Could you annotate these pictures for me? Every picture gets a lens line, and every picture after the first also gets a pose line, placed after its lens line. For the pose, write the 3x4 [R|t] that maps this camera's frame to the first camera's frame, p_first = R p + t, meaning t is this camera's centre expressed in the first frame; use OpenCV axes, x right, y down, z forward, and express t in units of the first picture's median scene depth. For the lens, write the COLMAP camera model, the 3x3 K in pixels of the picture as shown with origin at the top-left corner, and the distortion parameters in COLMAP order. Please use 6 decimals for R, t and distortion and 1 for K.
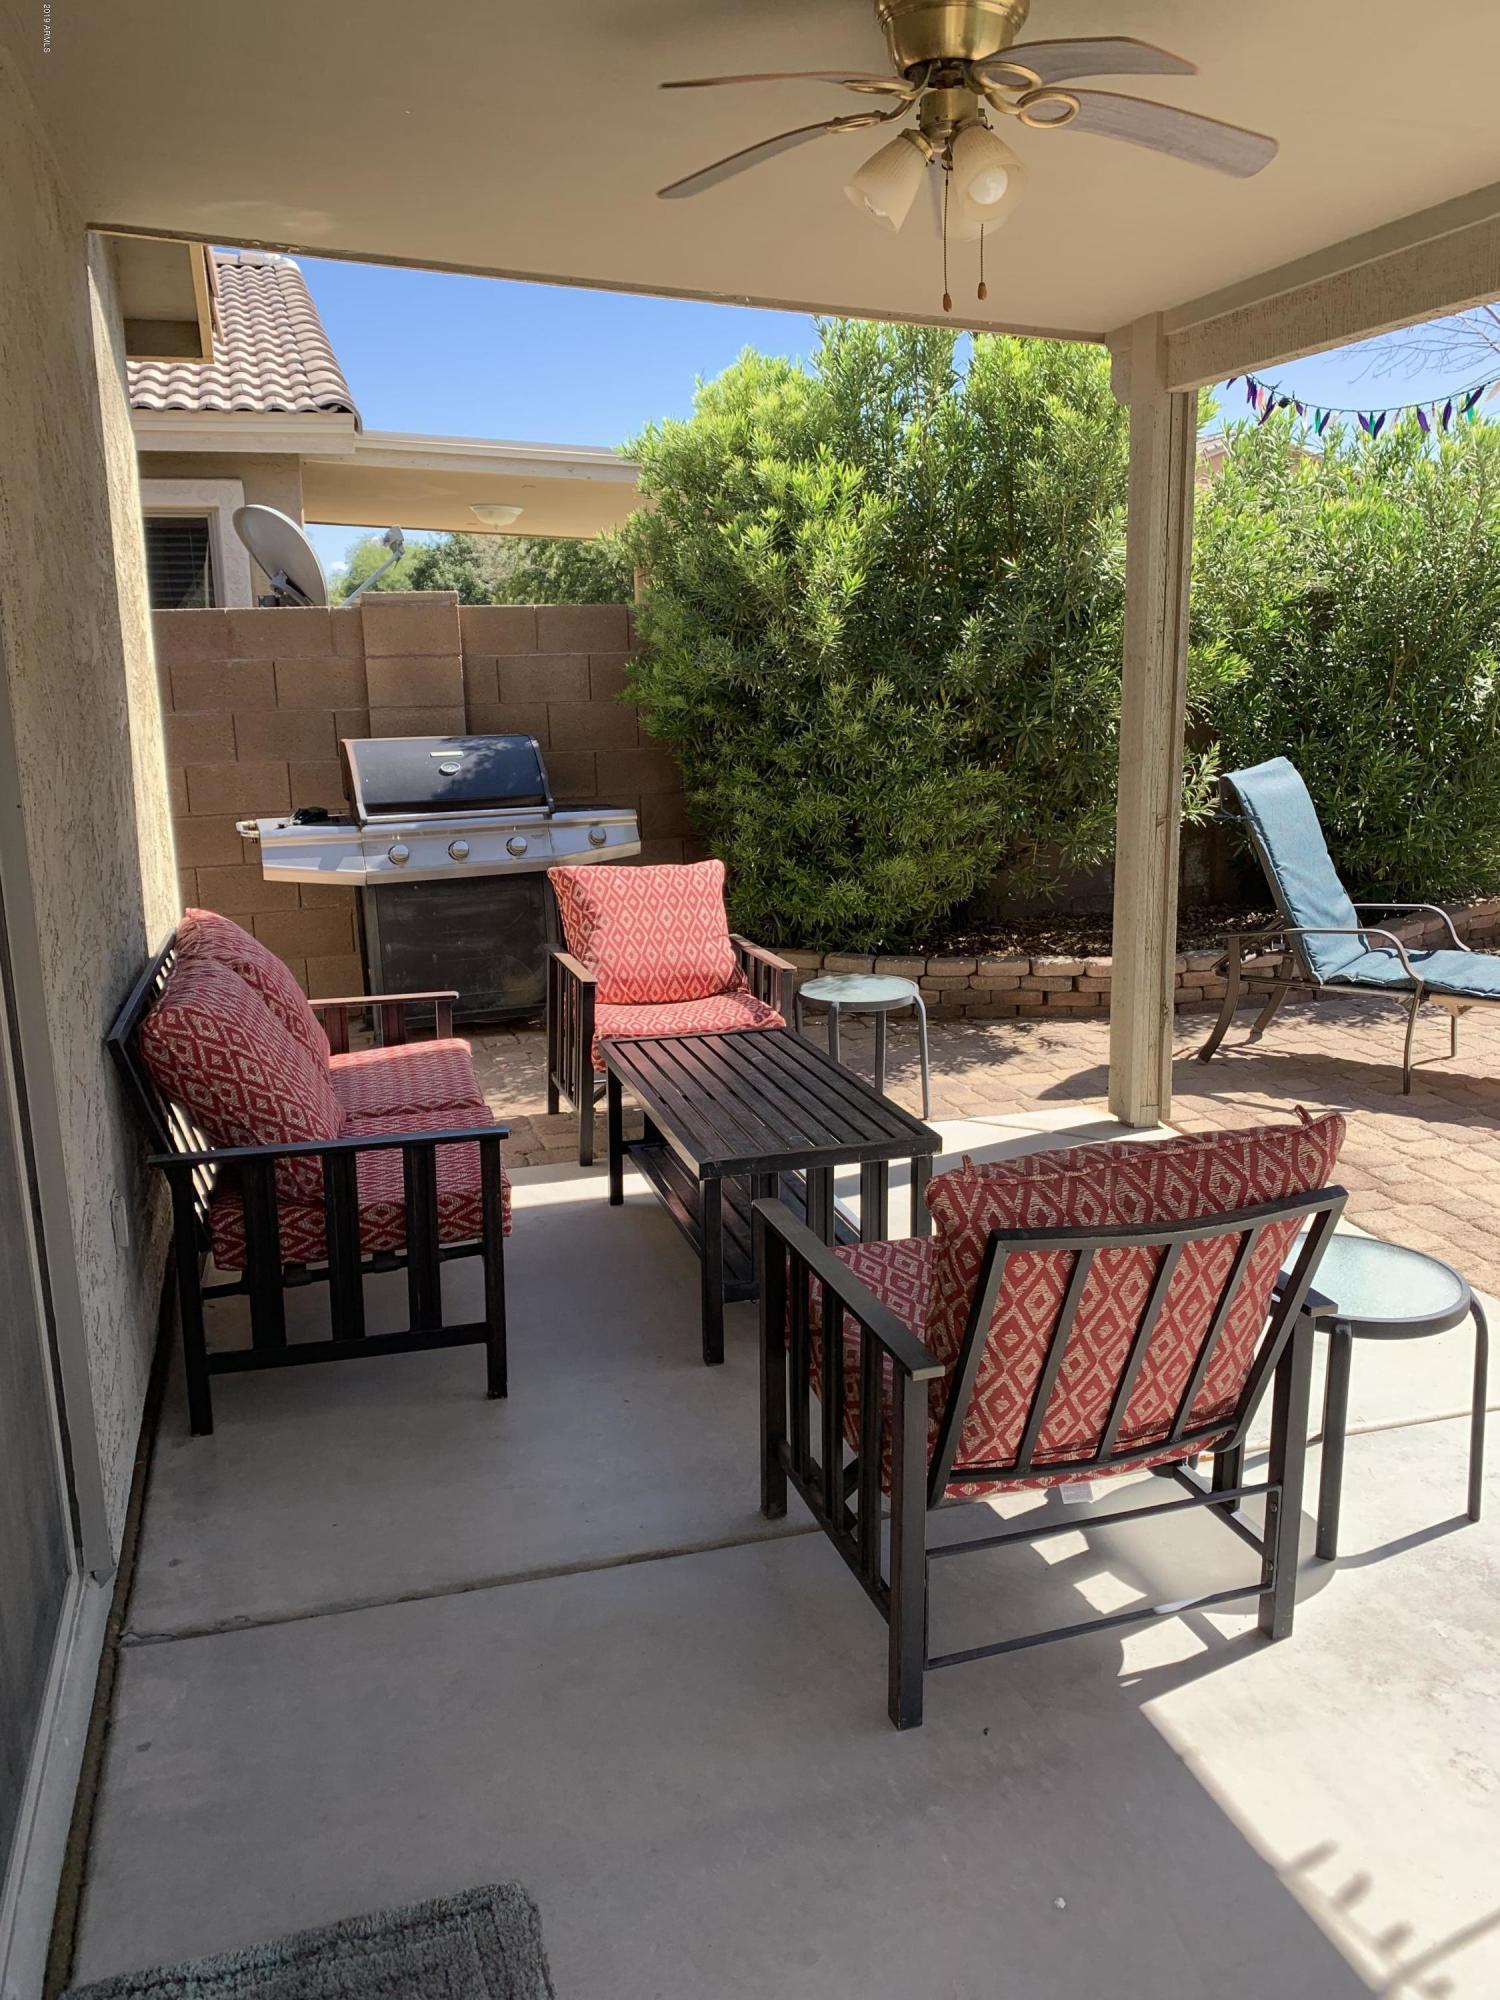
lens RADIAL K [[1528.1, 0, 752.5], [0, 1528.1, 994.7], [0, 0, 1]] dist [0.033115, -0.029659]
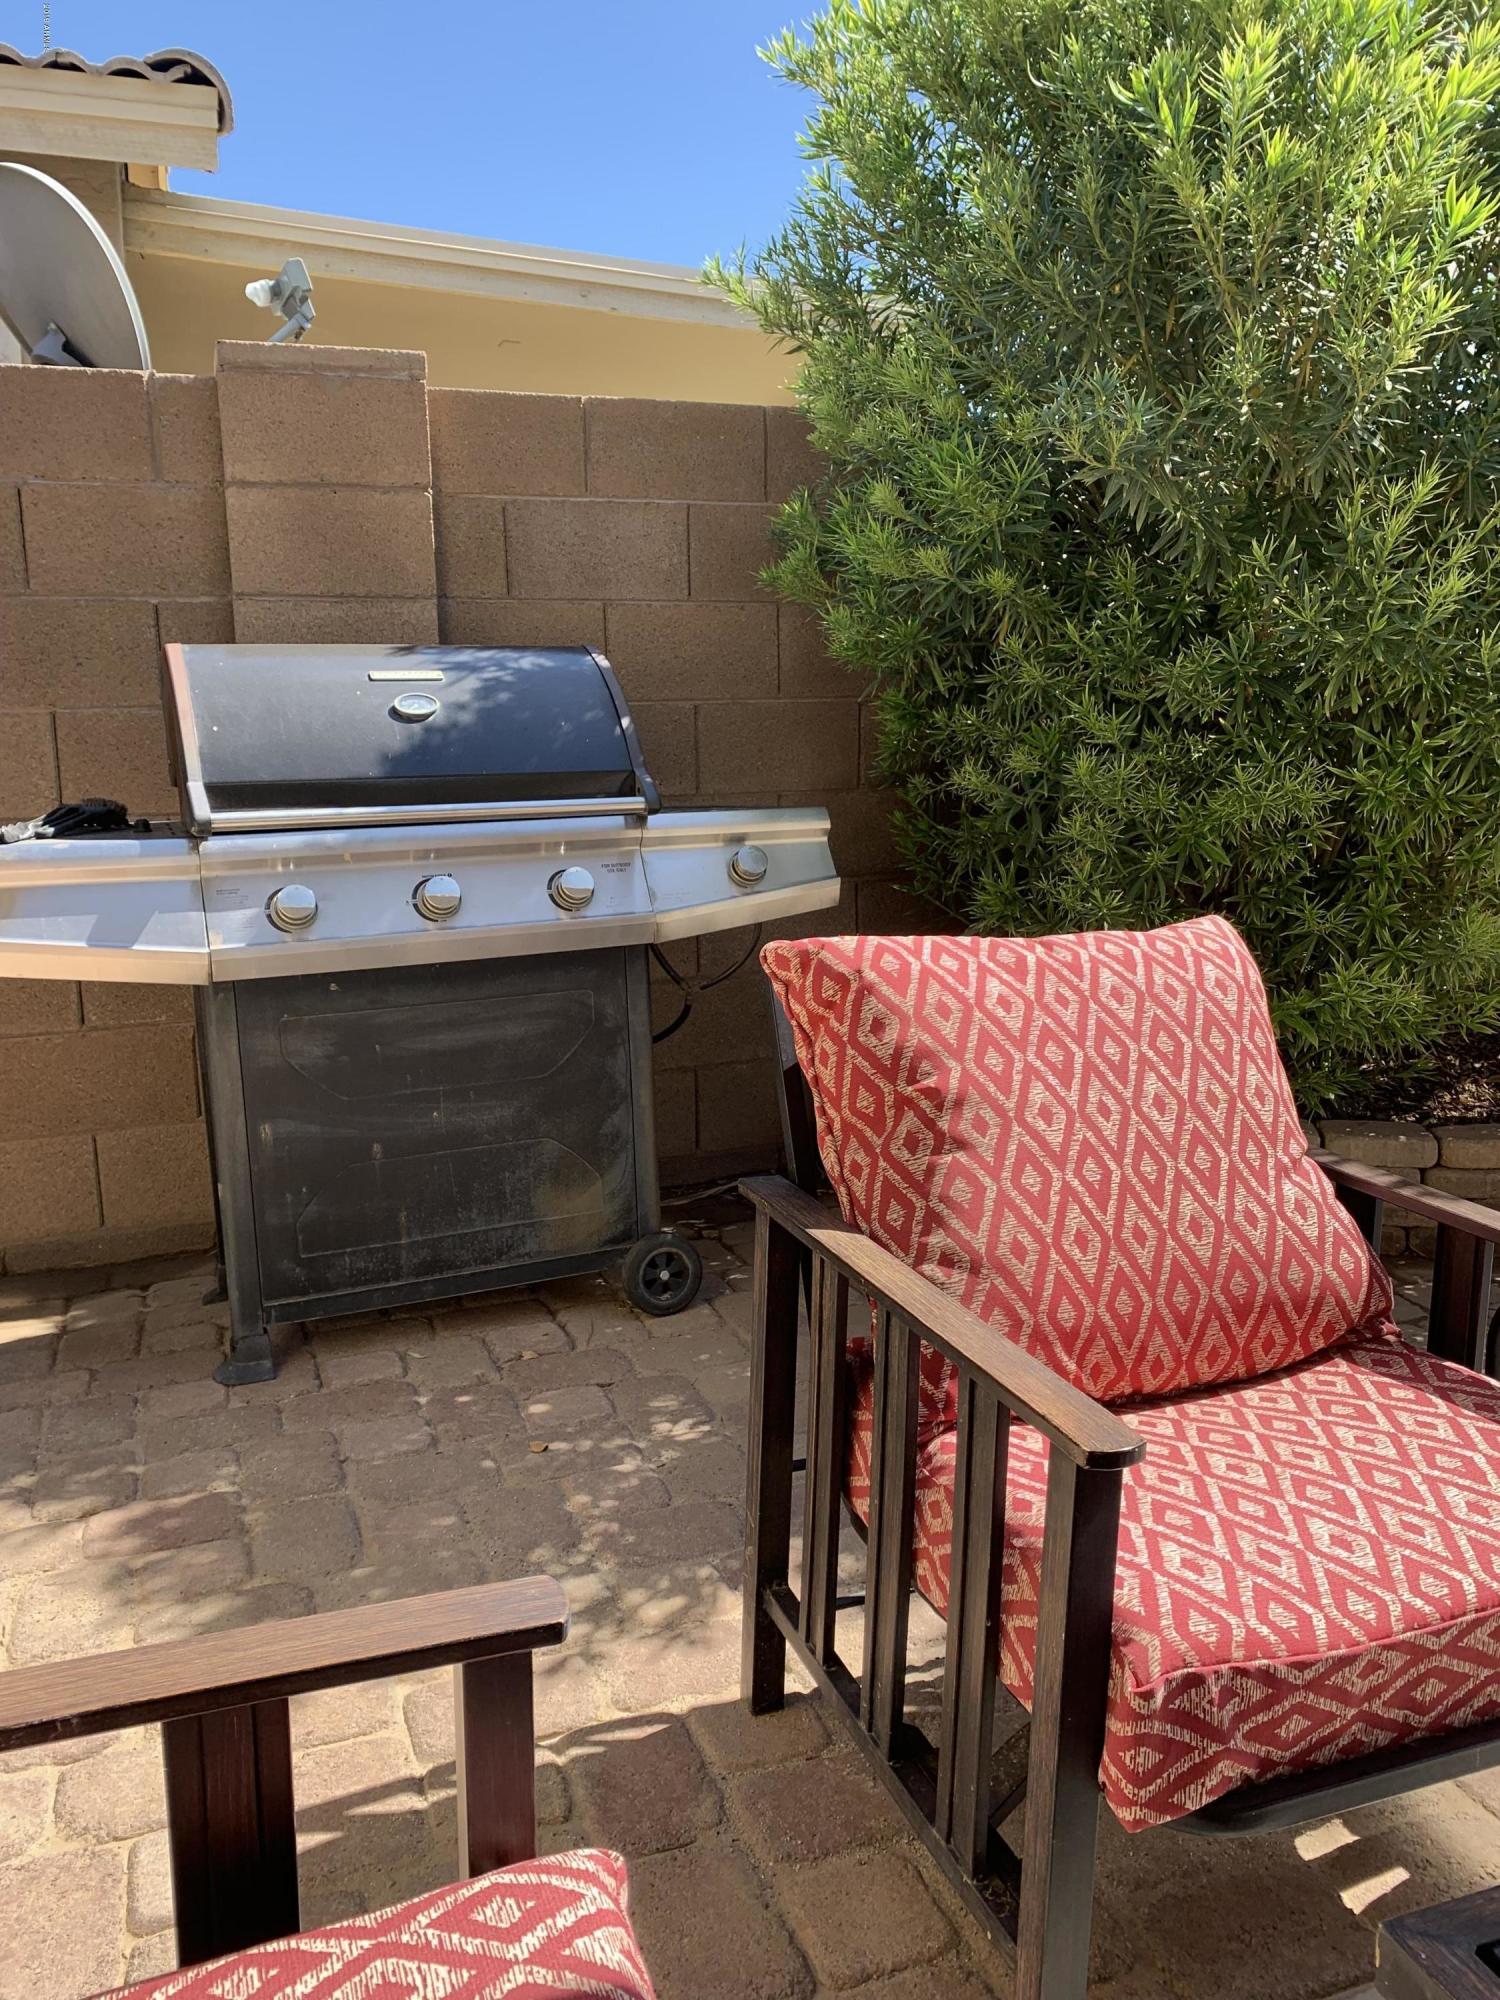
lens RADIAL K [[1528.1, 0, 719.4], [0, 1528.1, 995.3], [0, 0, 1]] dist [0.033115, -0.029659]
pose [[0.999369, -0.004959, 0.035185, -0.128120], [0.006419, 0.999118, -0.041487, -0.049263], [-0.034948, 0.041687, 0.998519, 0.573348]]
